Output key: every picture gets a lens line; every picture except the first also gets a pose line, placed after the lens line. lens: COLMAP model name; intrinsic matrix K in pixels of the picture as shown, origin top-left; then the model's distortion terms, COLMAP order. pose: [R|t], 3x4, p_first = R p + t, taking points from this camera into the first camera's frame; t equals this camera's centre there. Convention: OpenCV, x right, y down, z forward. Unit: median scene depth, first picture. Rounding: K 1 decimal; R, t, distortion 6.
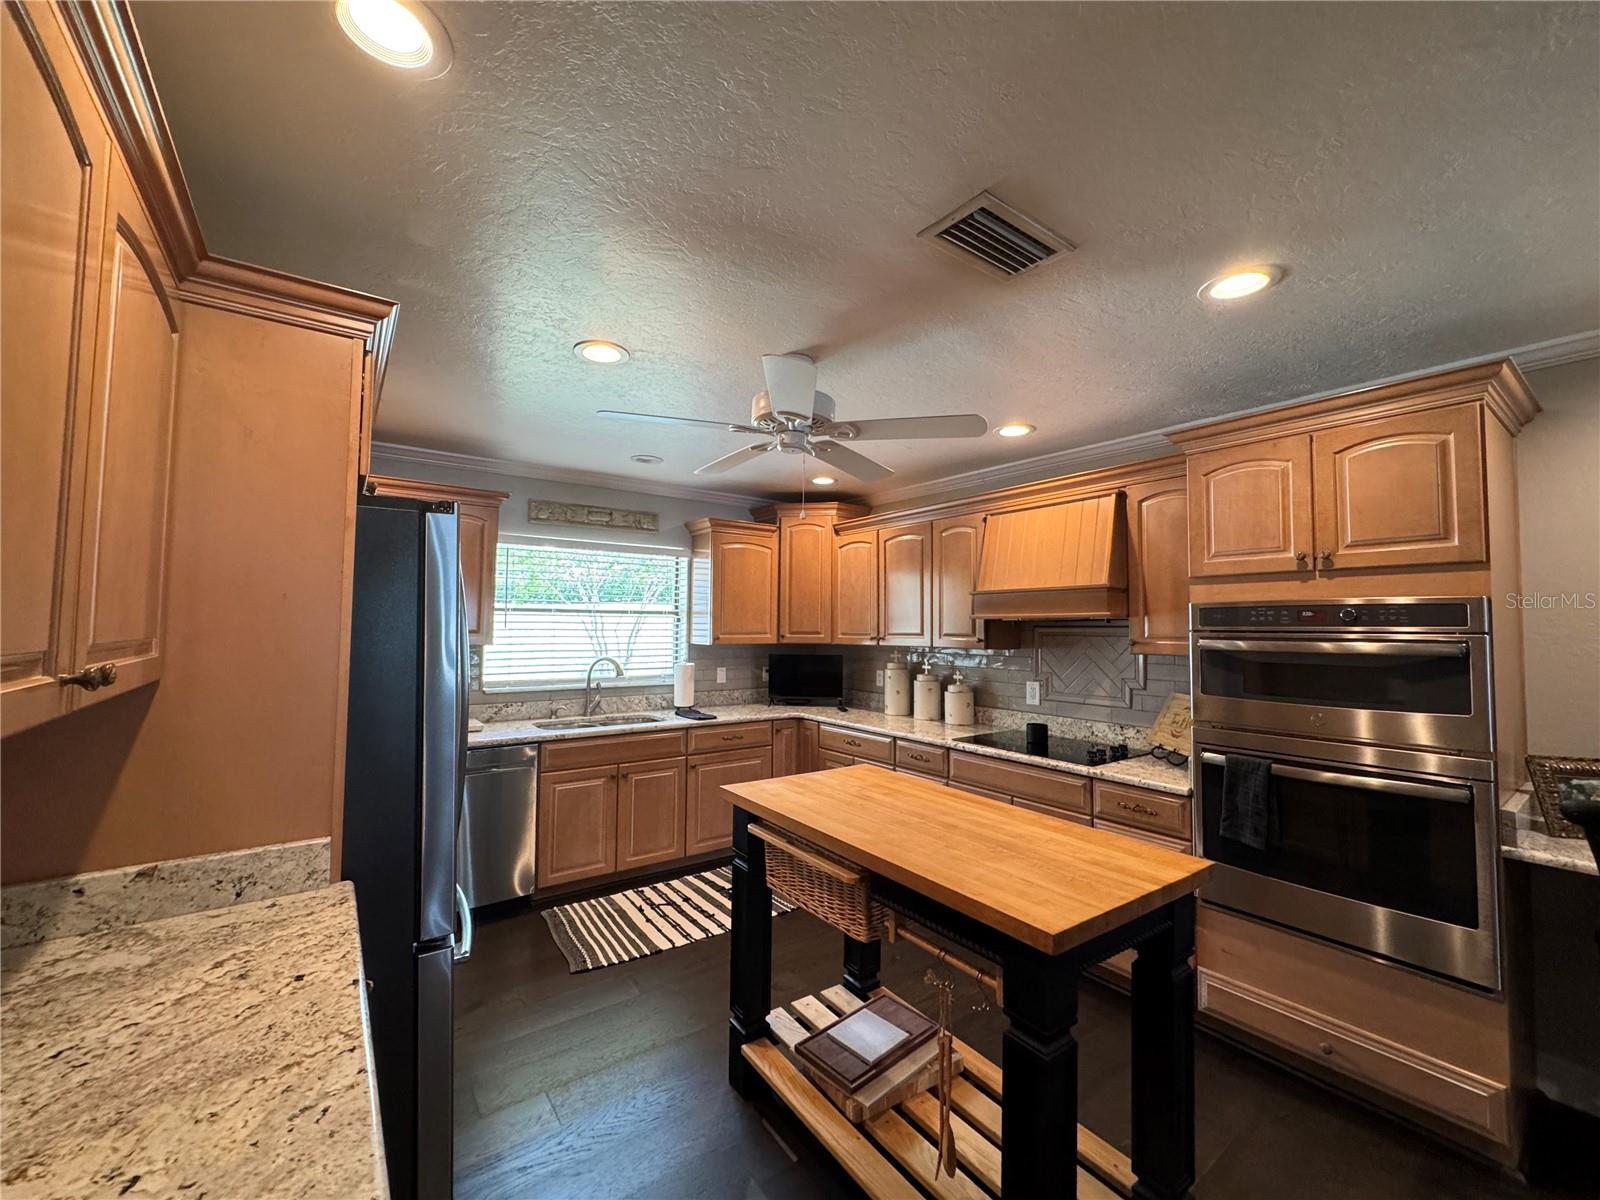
lens RADIAL K [[641.0, 0, 801.8], [0, 641.0, 595.5], [0, 0, 1]] dist [-0.001641, 0.000182]
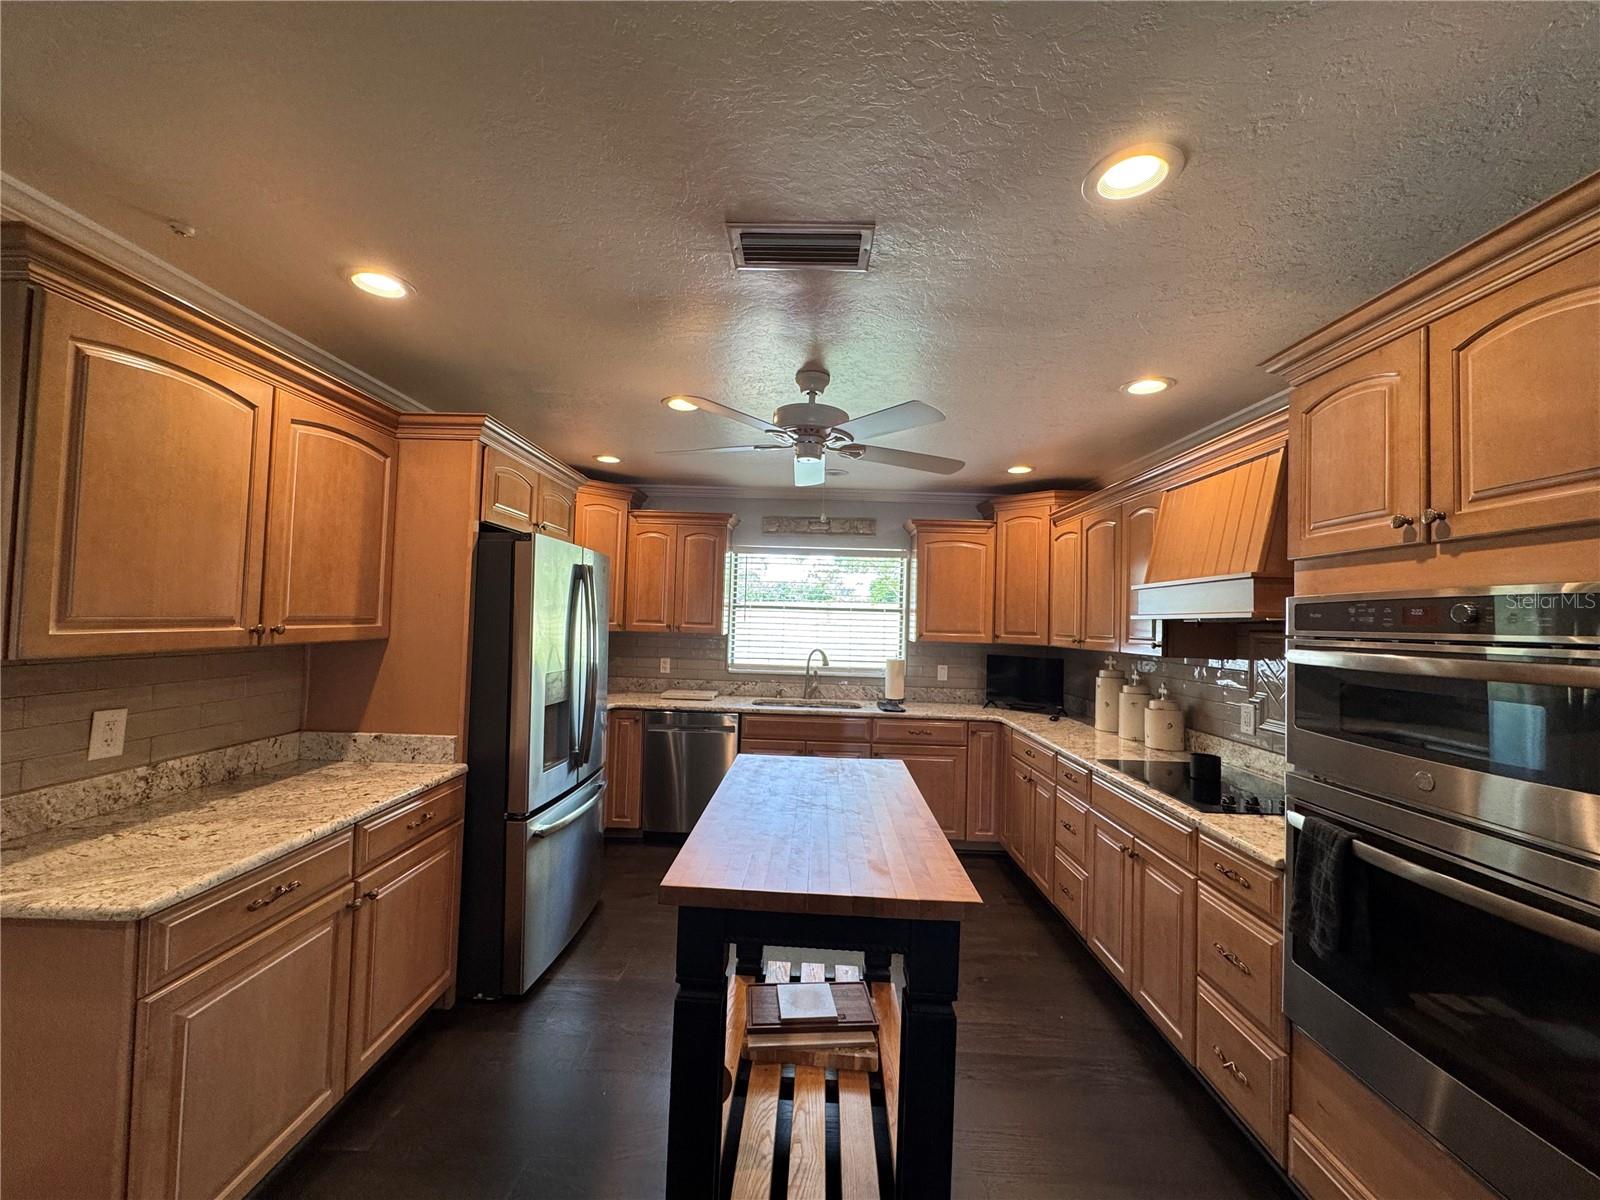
lens RADIAL K [[641.0, 0, 799.8], [0, 641.0, 595.1], [0, 0, 1]] dist [-0.001641, 0.000182]
pose [[0.796233, -0.007605, -0.604942, 0.358676], [0.006013, 0.999971, -0.004656, 0.005715], [0.604960, 0.000070, 0.796256, 0.068175]]
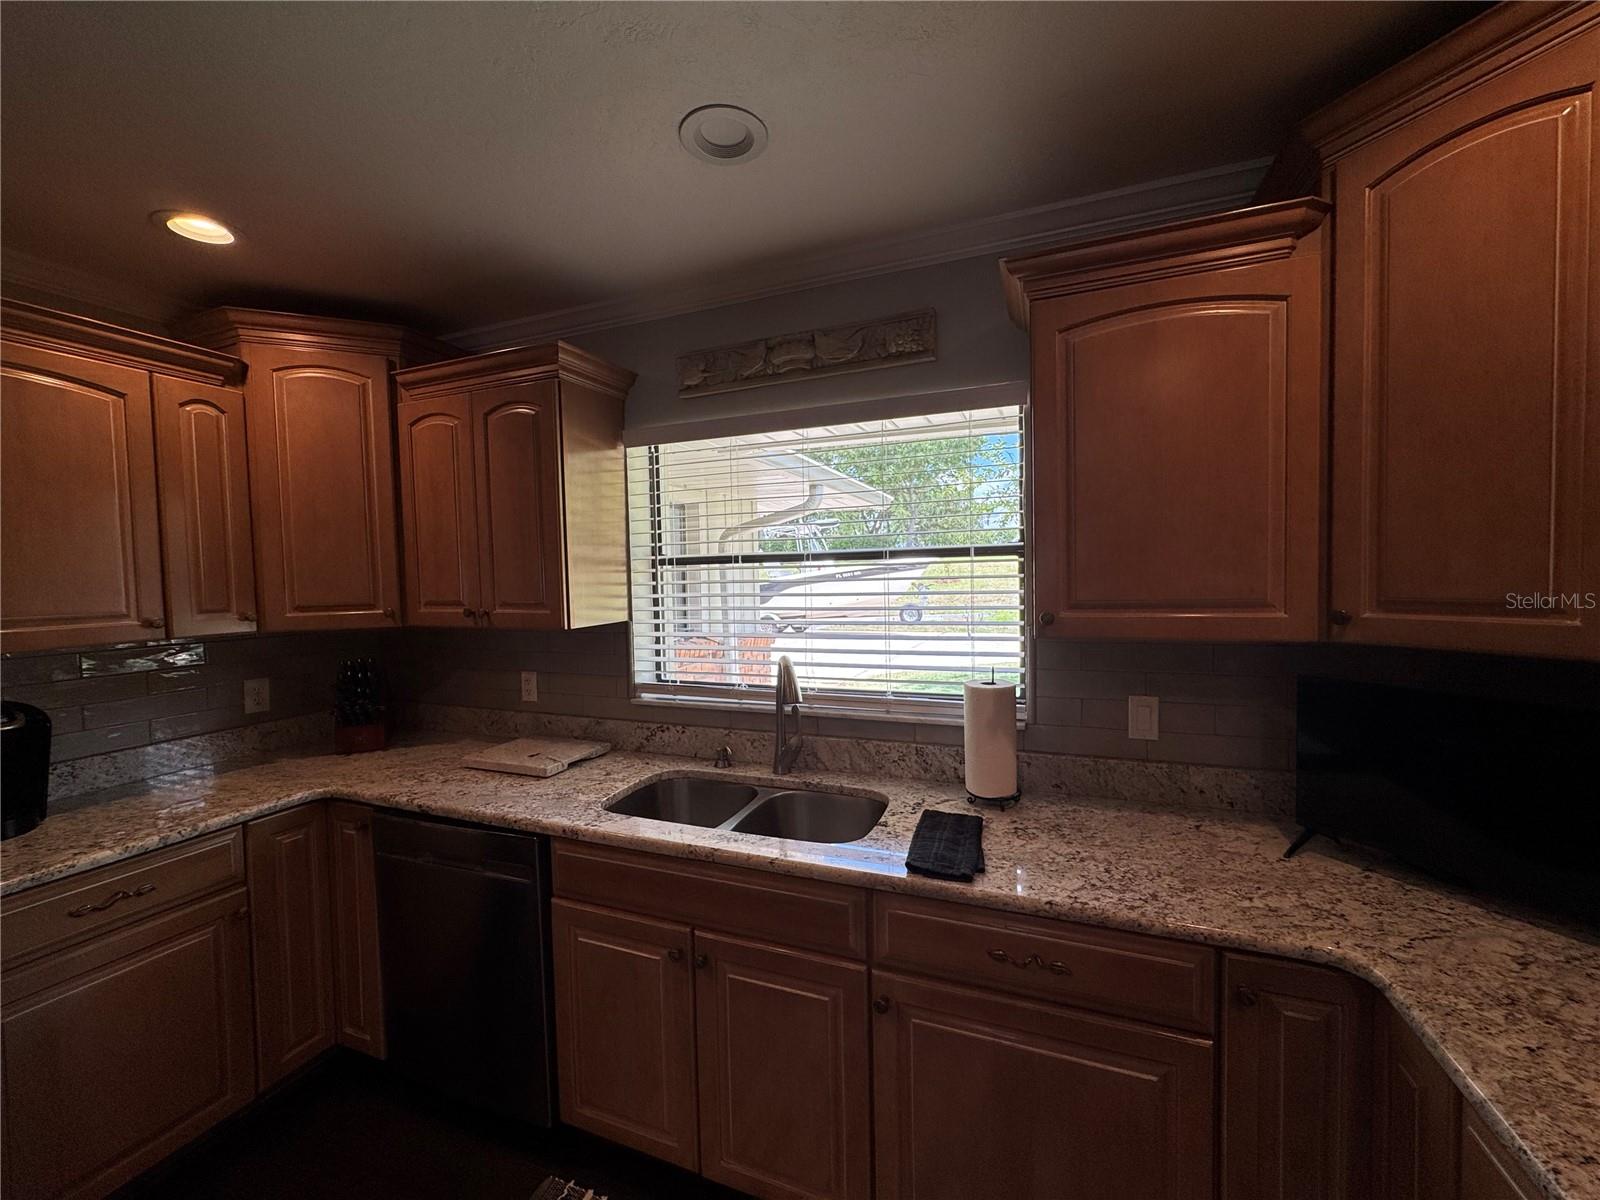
lens RADIAL K [[641.0, 0, 798.3], [0, 641.0, 595.2], [0, 0, 1]] dist [-0.001641, 0.000182]
pose [[0.531400, 0.008573, -0.847078, 0.085934], [0.067700, 0.996321, 0.052554, 0.028990], [0.844412, -0.085275, 0.528864, 0.763374]]
